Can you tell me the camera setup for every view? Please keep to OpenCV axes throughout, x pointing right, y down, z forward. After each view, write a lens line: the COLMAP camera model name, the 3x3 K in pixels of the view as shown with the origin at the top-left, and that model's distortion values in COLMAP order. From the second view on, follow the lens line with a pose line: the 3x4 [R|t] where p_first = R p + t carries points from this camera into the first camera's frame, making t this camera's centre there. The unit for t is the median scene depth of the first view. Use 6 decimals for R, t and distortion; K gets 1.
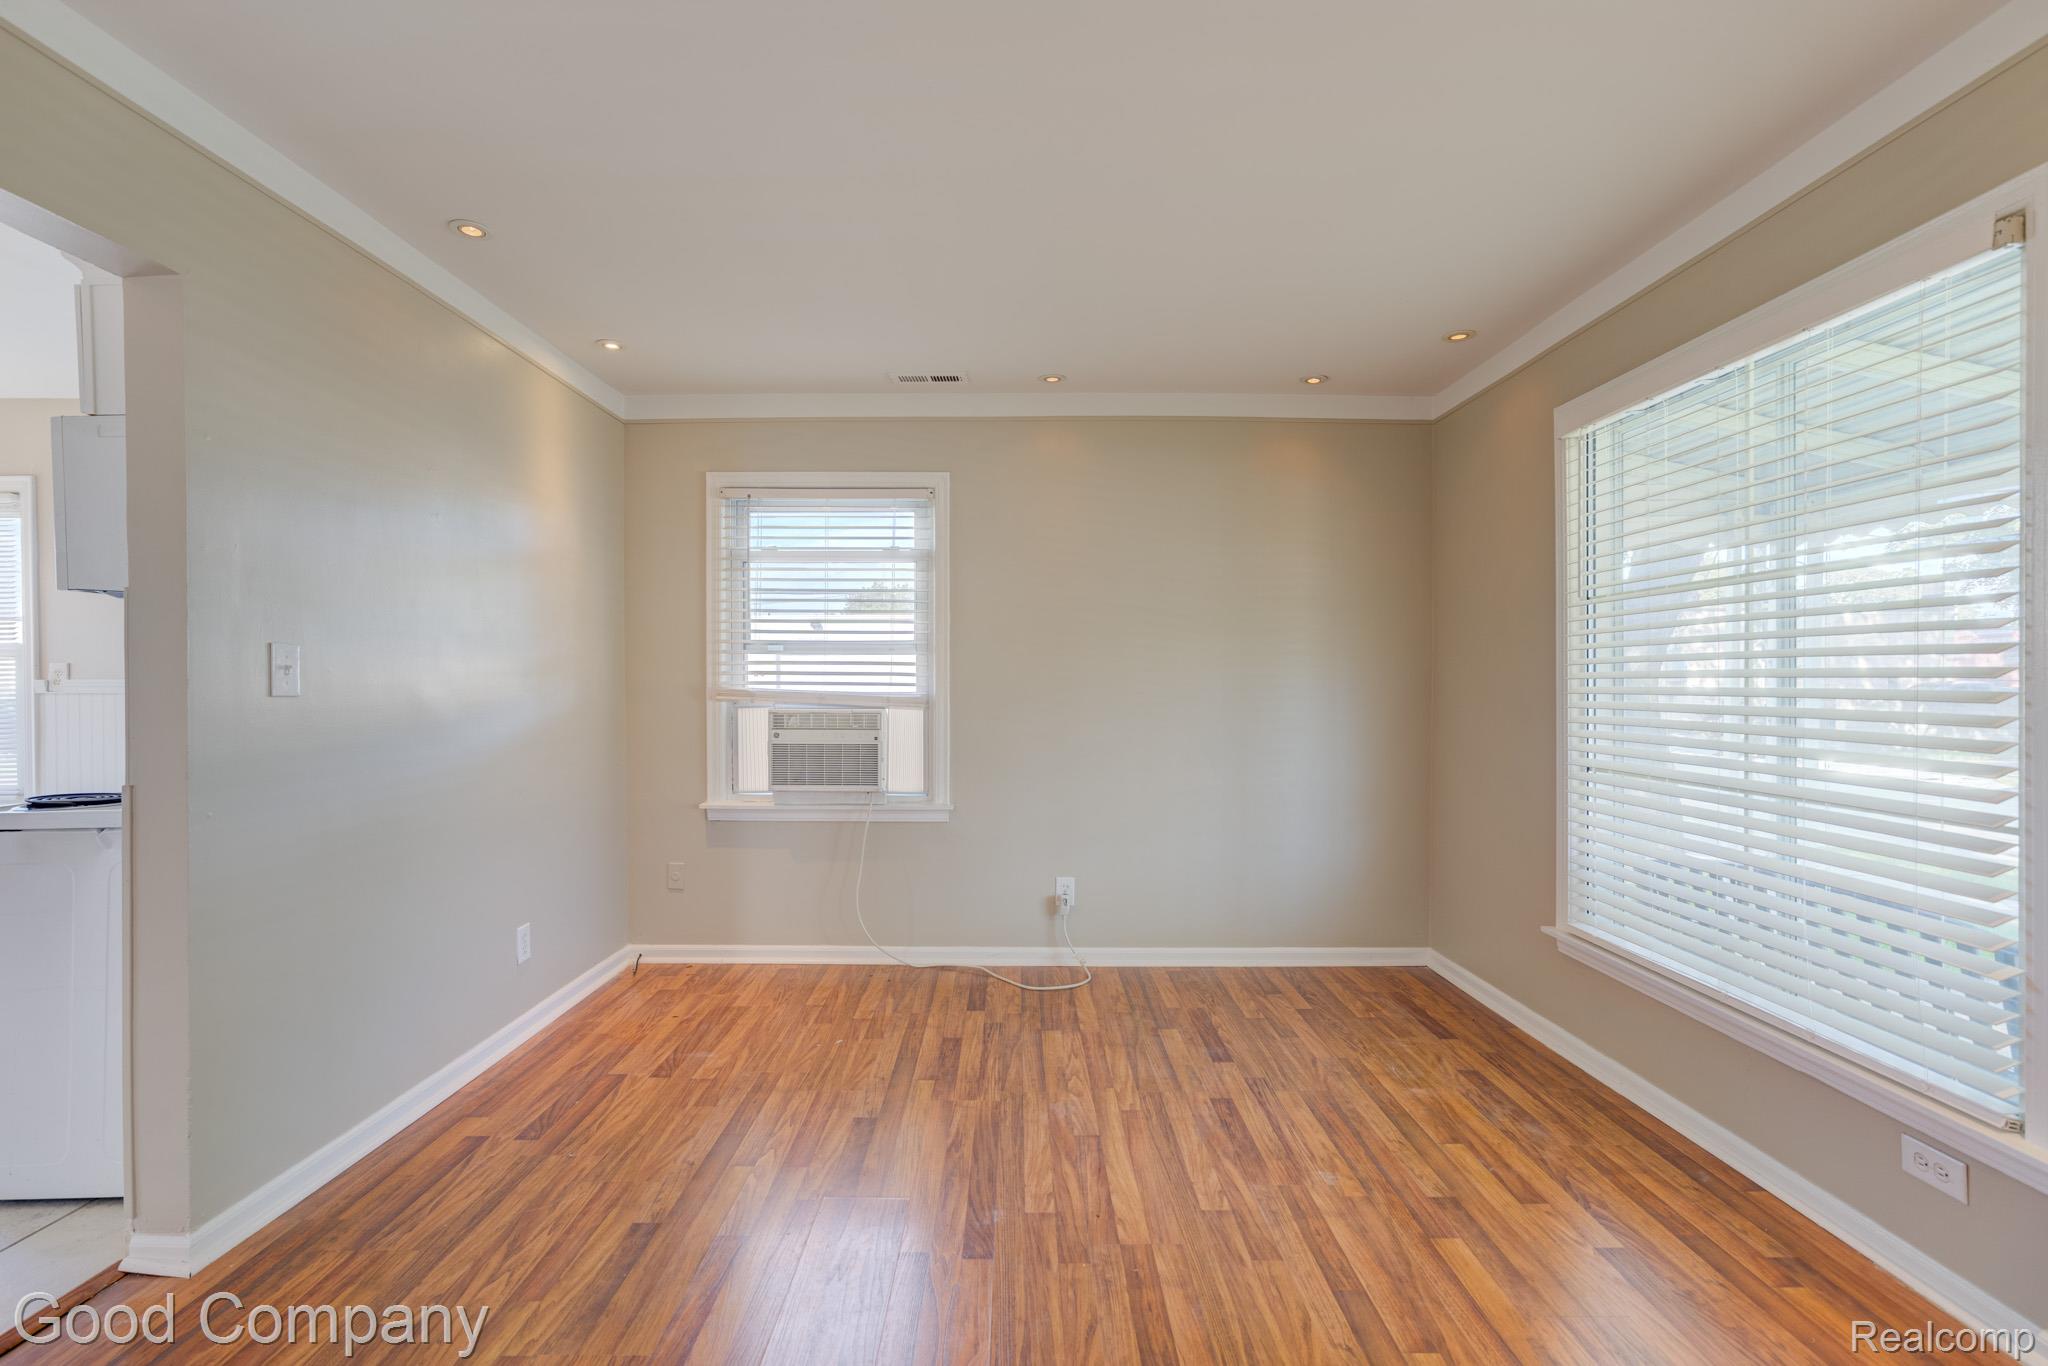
lens RADIAL K [[947.0, 0, 1006.2], [0, 947.0, 689.8], [0, 0, 1]] dist [-0.021603, 0.015022]
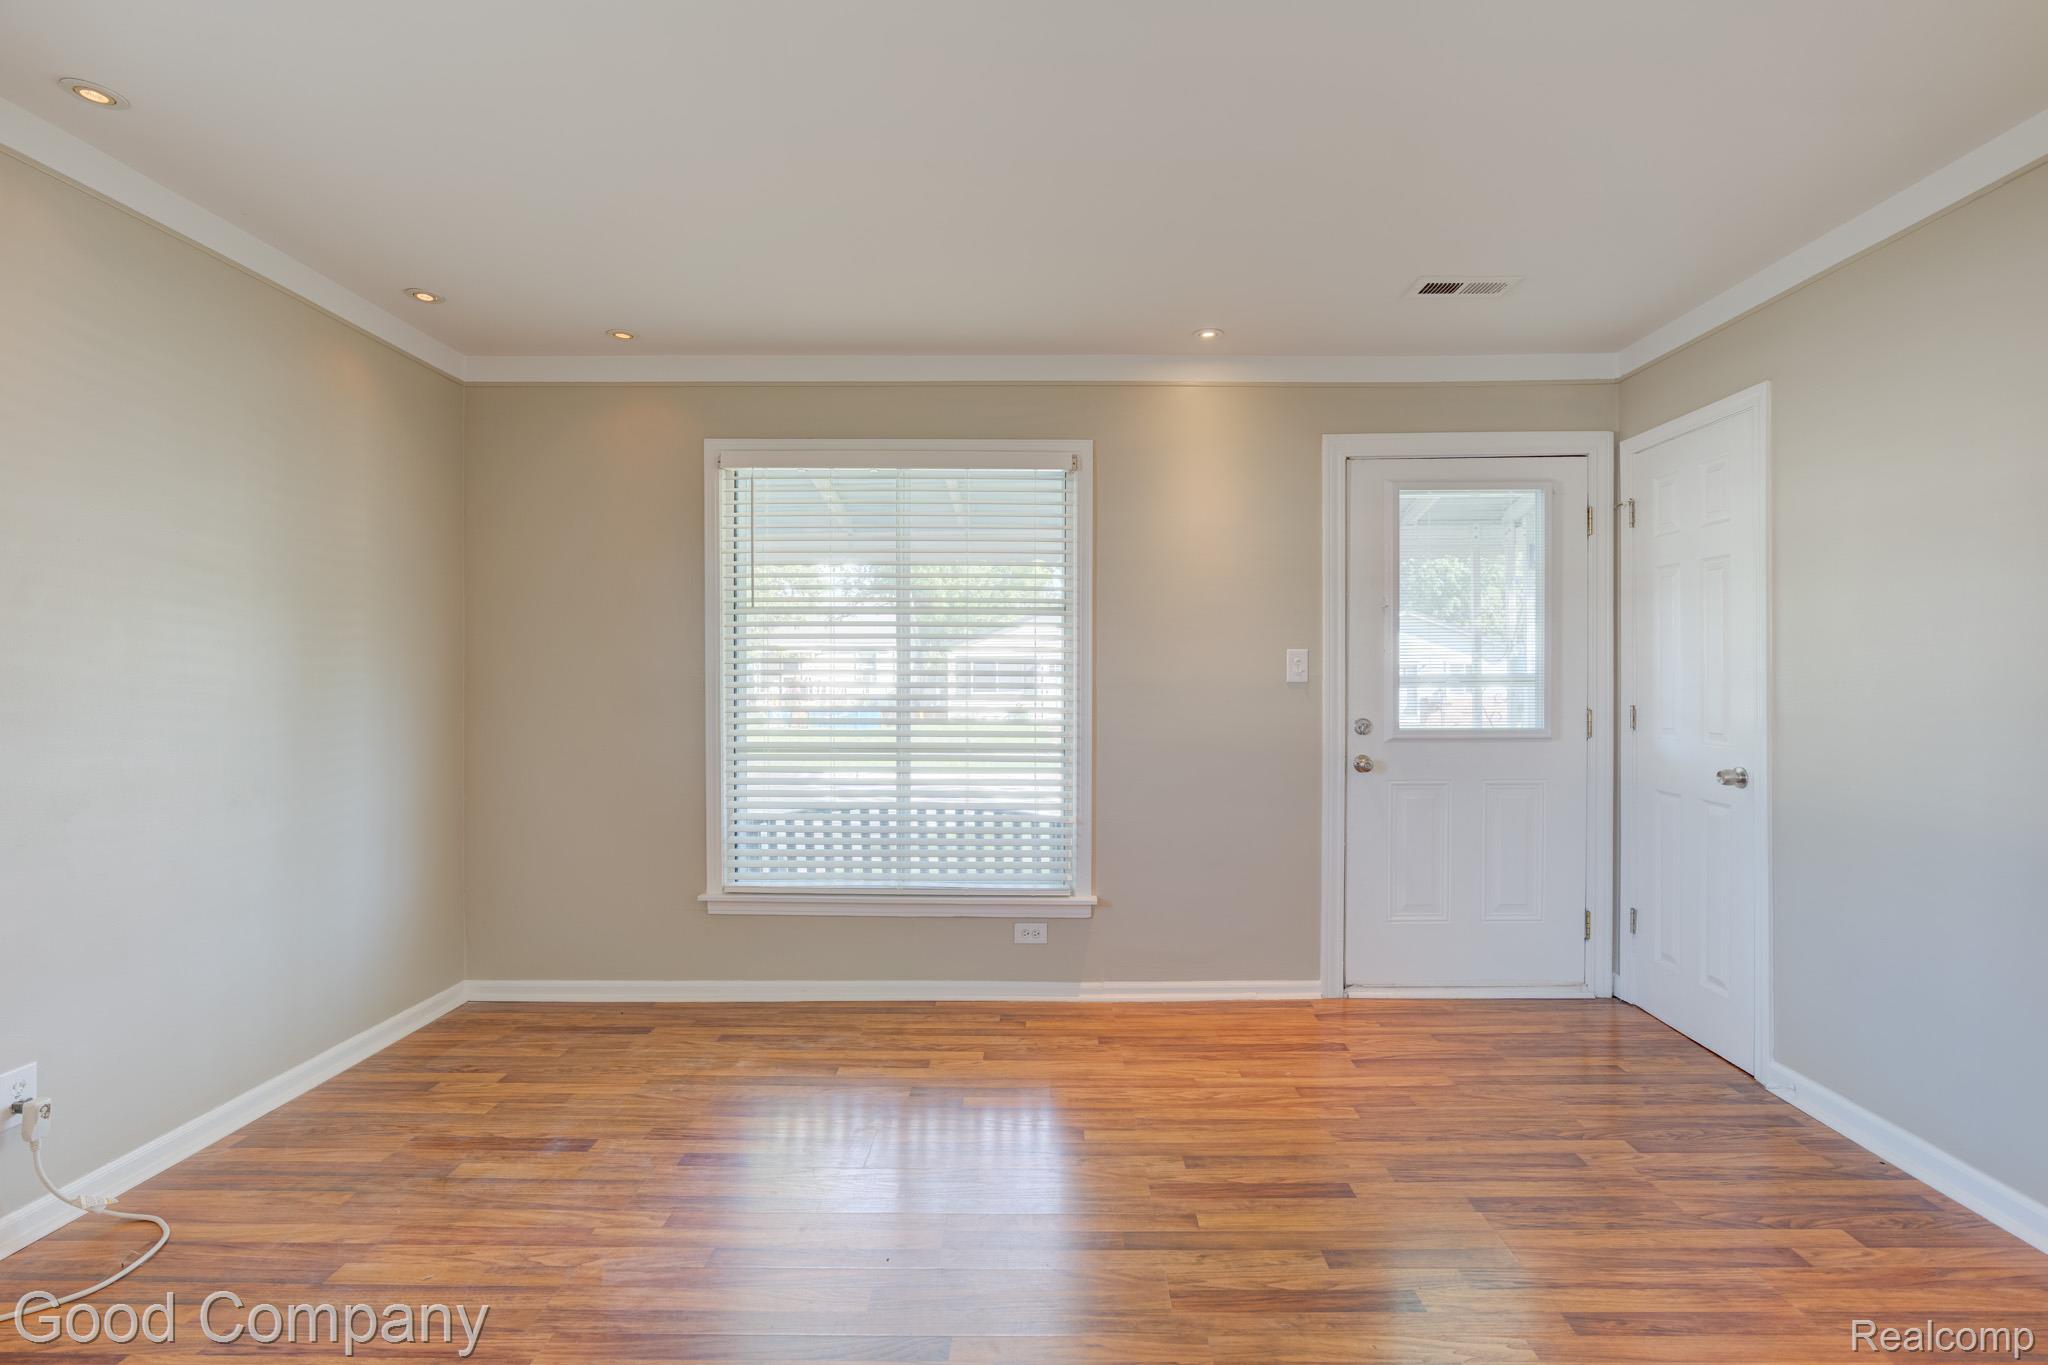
lens RADIAL K [[947.0, 0, 1050.7], [0, 947.0, 676.1], [0, 0, 1]] dist [-0.021603, 0.015022]
pose [[-0.008854, 0.013451, 0.999870, -0.491969], [0.012789, 0.999829, -0.013337, 0.008683], [-0.999879, 0.012670, -0.009025, 0.517292]]
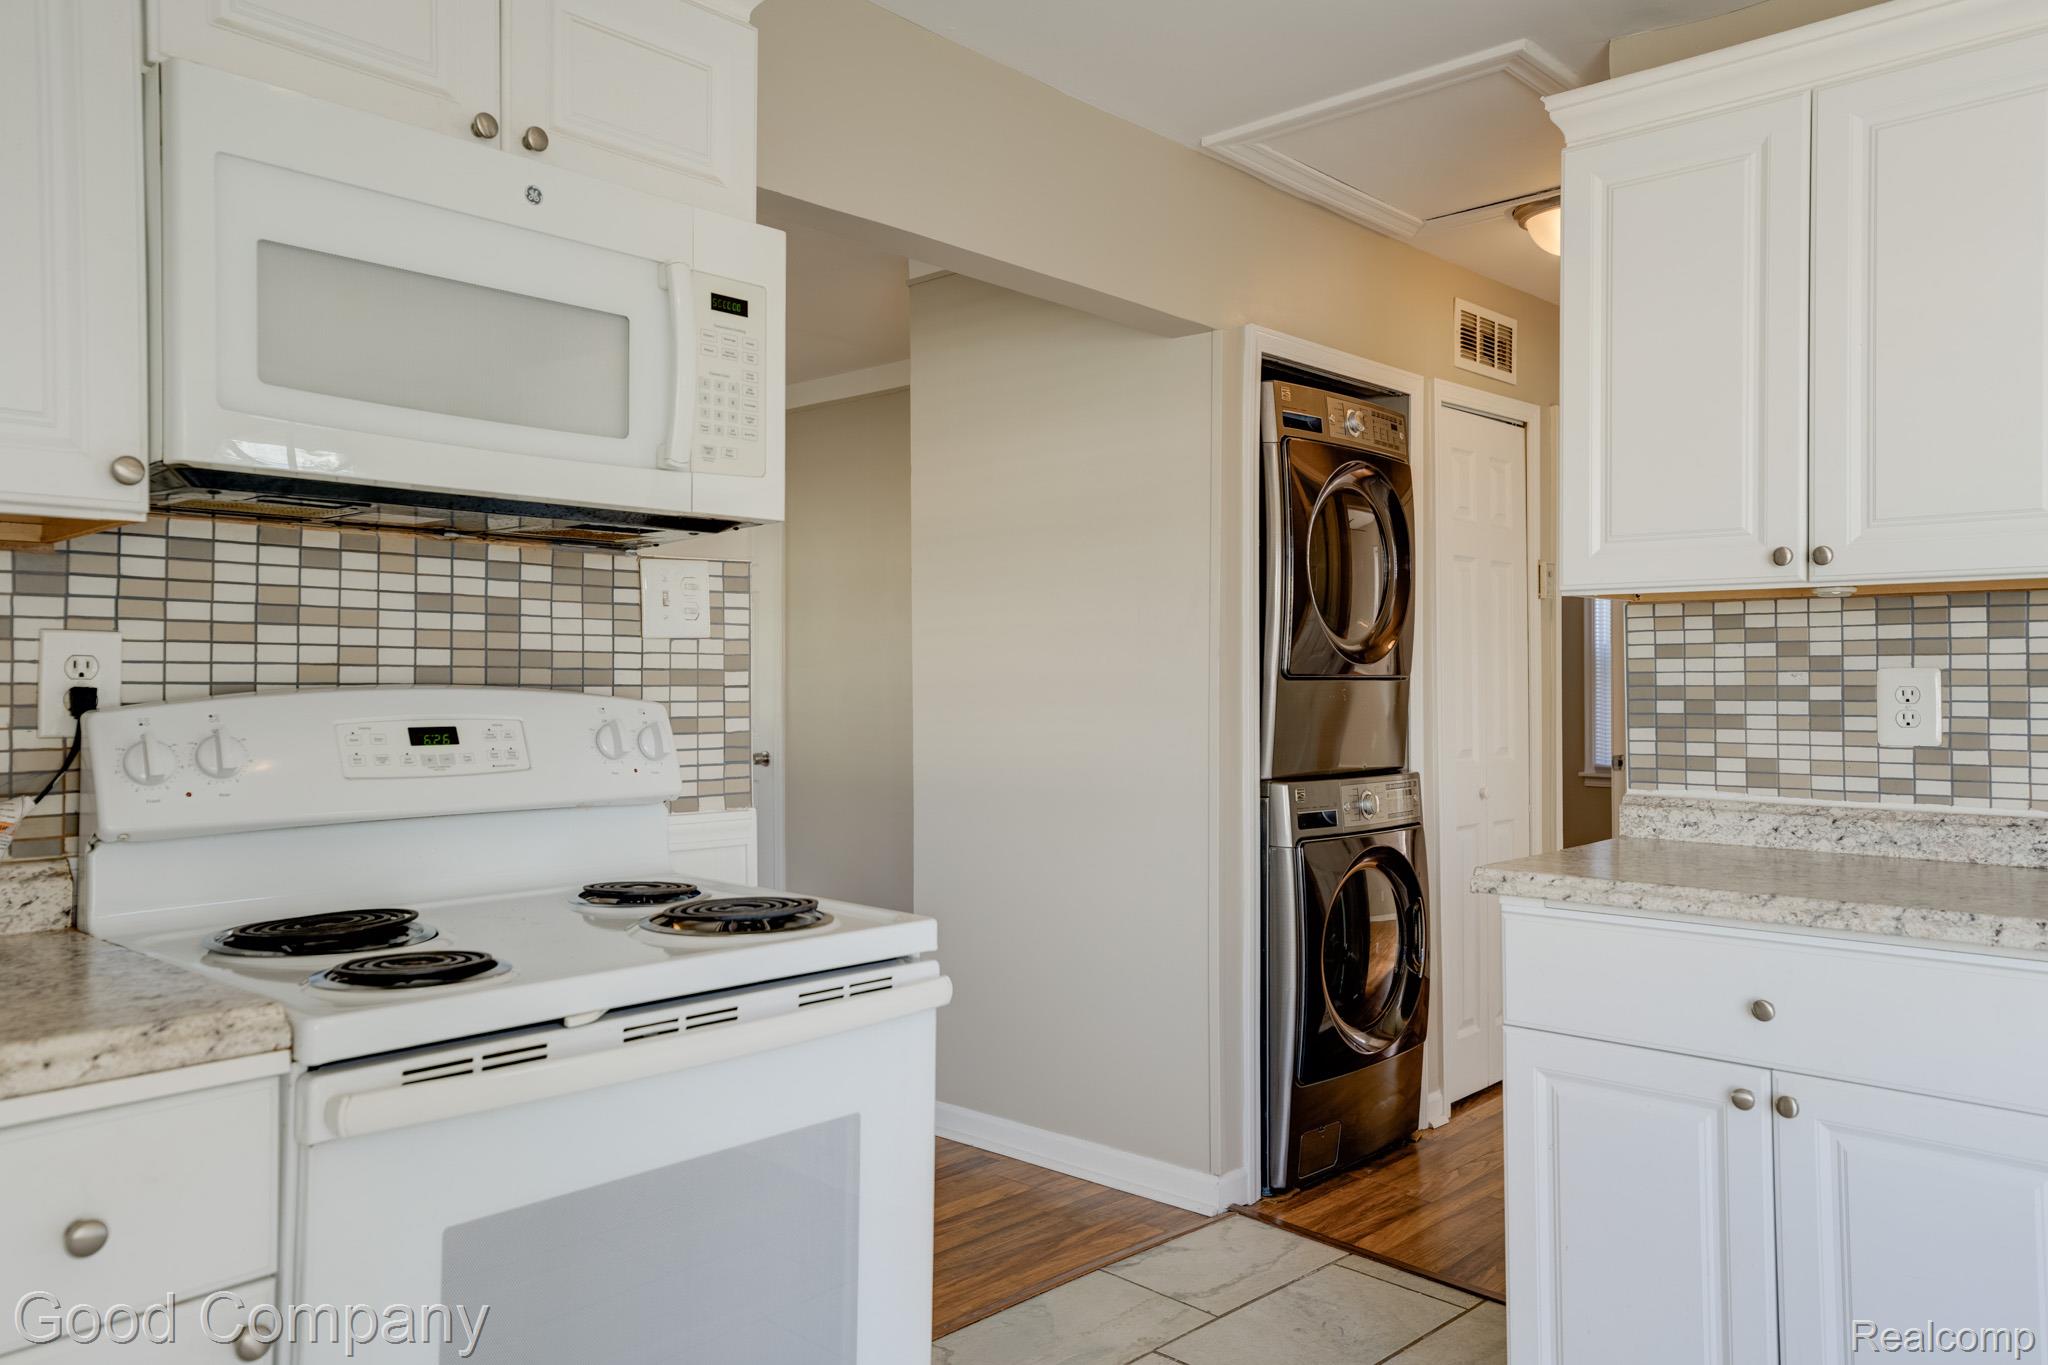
lens RADIAL K [[1517.5, 0, 1004.4], [0, 1517.5, 675.3], [0, 0, 1]] dist [0.047282, 0.017920]
pose [[-0.731298, 0.010519, 0.681977, -1.084598], [0.014354, 0.999897, -0.000030, -0.000136], [-0.681907, 0.009767, -0.731373, 1.010053]]
